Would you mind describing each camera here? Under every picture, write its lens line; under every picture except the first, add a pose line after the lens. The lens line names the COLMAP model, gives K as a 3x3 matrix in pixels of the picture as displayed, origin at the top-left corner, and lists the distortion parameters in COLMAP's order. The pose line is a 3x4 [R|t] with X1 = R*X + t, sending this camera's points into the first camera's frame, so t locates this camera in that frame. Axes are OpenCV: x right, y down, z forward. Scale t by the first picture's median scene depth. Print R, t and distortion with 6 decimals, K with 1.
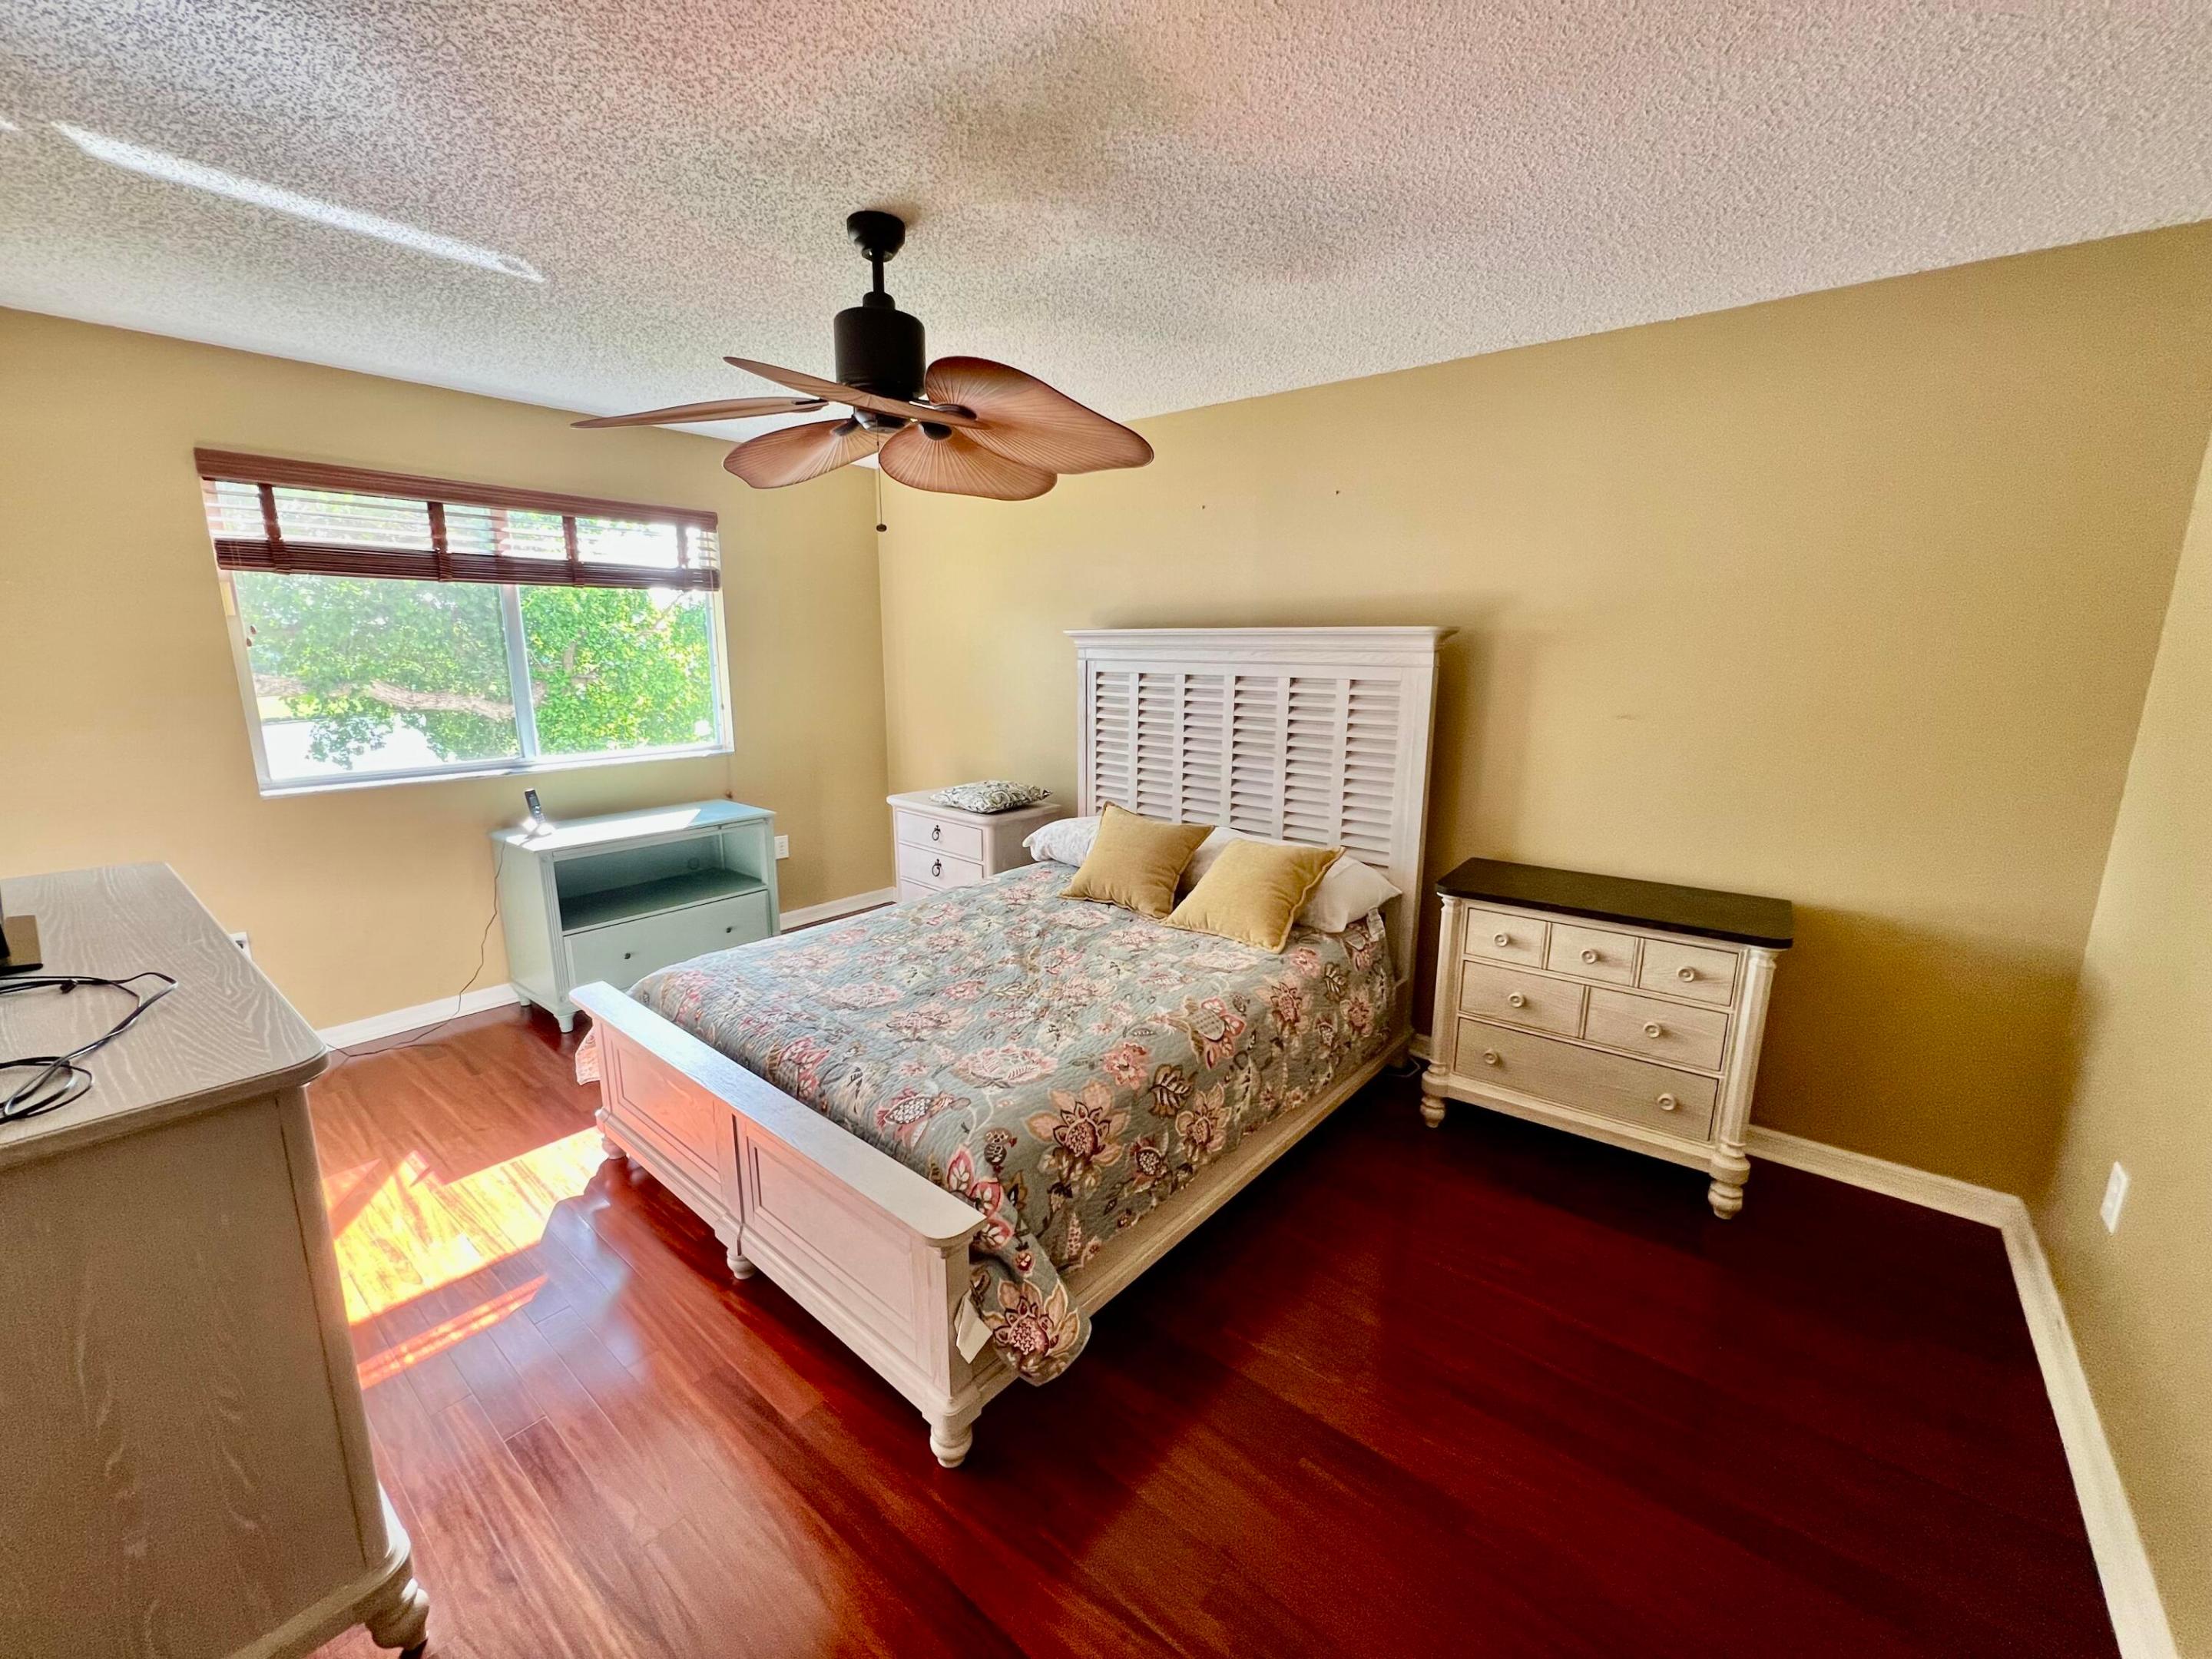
lens RADIAL K [[887.4, 0, 1108.8], [0, 887.4, 833.8], [0, 0, 1]] dist [-0.004696, -0.000188]
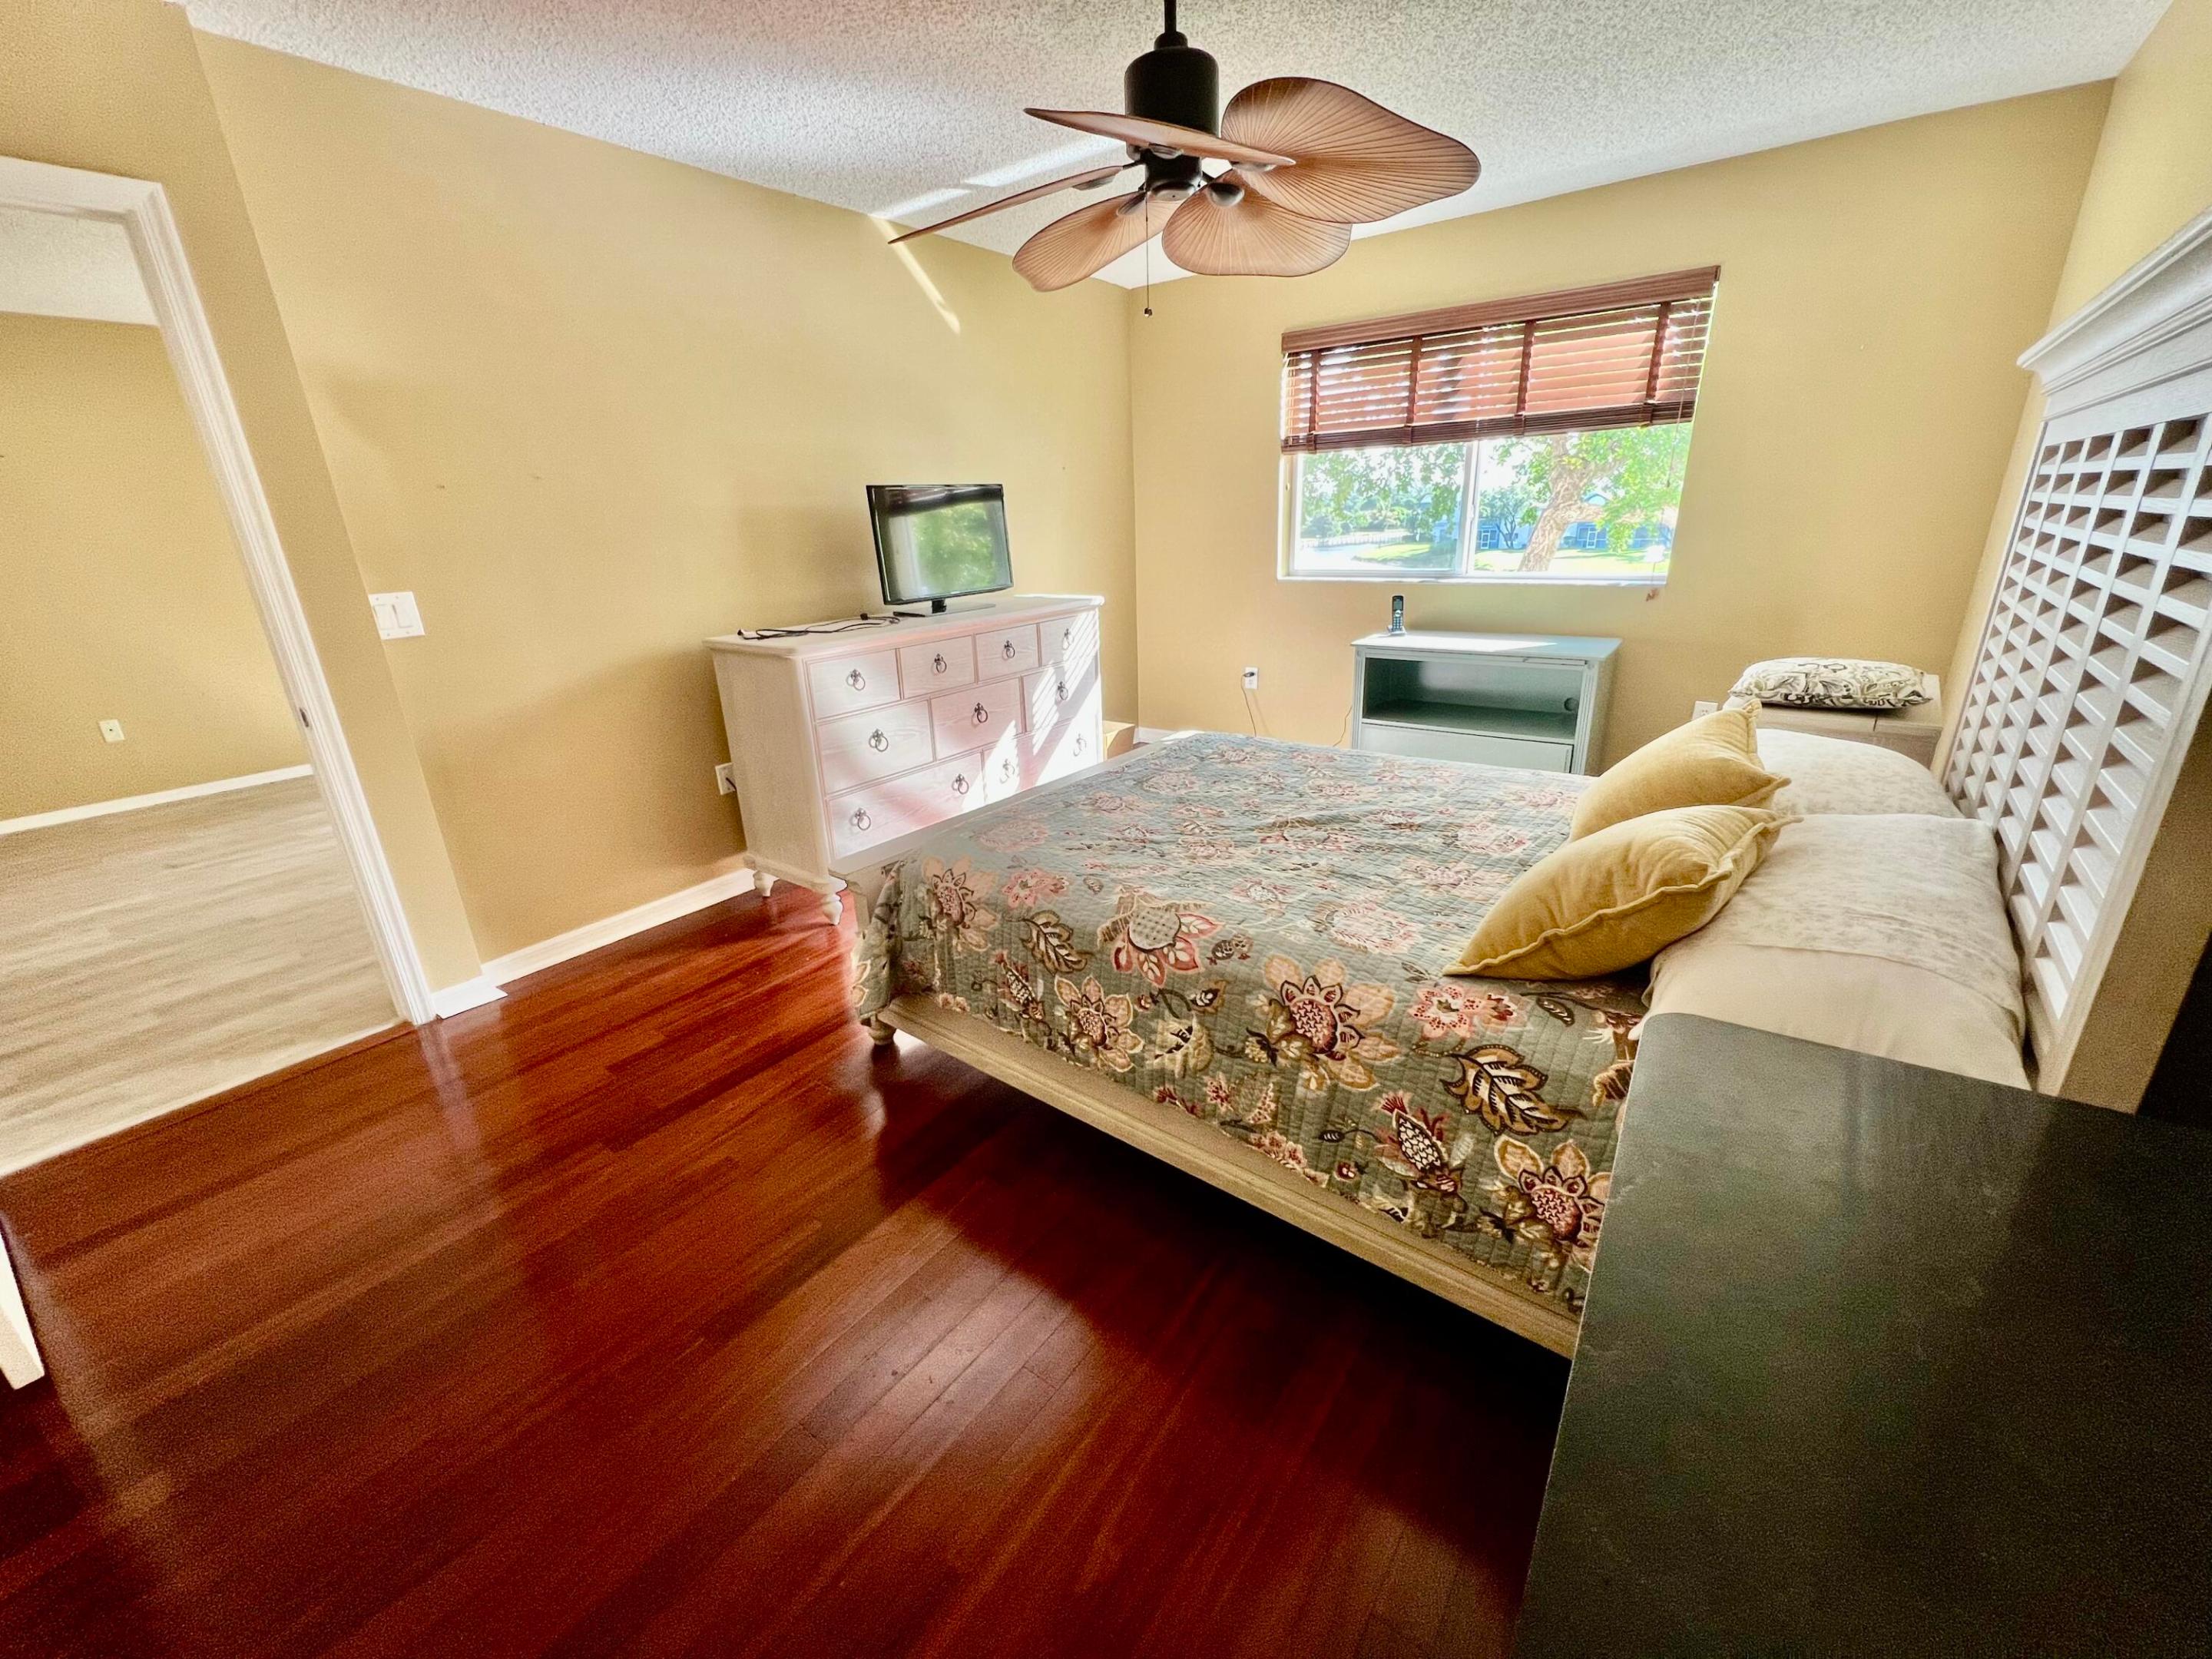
lens RADIAL K [[887.4, 0, 1108.8], [0, 887.4, 833.8], [0, 0, 1]] dist [-0.004696, -0.000188]
pose [[0.032629, 0.332440, -0.942560, 0.716581], [-0.173627, 0.930608, 0.322214, -0.092346], [0.984271, 0.153141, 0.088085, 0.778546]]
